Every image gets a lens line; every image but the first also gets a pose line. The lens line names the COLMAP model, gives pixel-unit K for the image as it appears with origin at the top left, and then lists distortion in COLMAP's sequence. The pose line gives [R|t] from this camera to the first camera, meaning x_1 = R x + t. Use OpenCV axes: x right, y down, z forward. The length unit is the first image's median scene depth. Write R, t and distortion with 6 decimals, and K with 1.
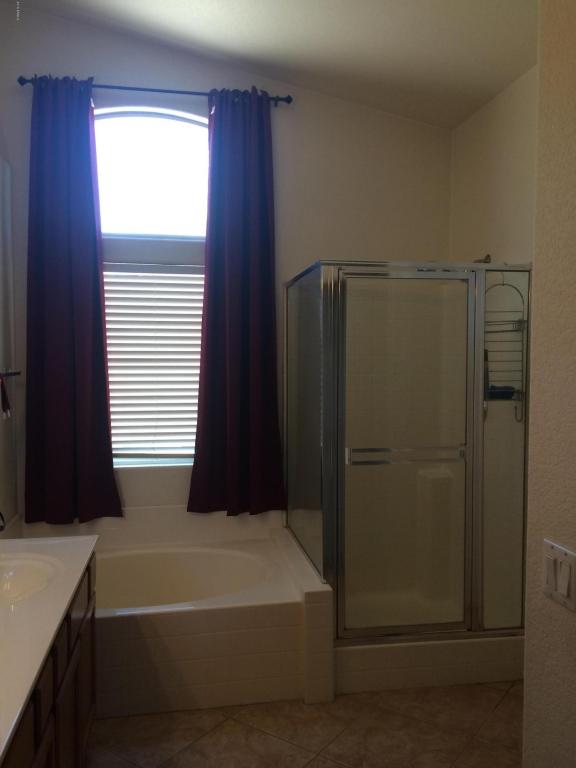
lens RADIAL K [[659.1, 0, 289.2], [0, 659.1, 382.8], [0, 0, 1]] dist [0.089510, -0.103547]
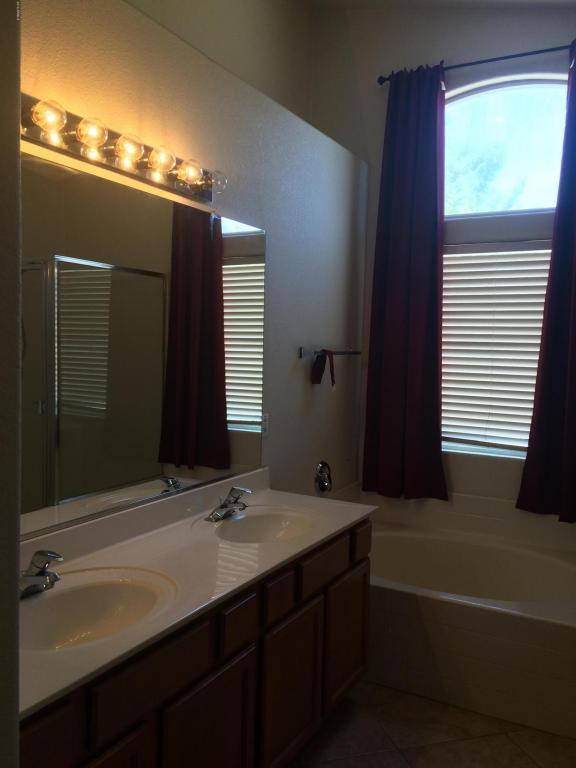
lens RADIAL K [[659.1, 0, 289.9], [0, 659.1, 382.5], [0, 0, 1]] dist [0.089510, -0.103547]
pose [[0.788625, 0.054683, -0.612438, 0.160195], [-0.050007, 0.998442, 0.024754, 0.011873], [0.612837, 0.011105, 0.790131, 0.069874]]
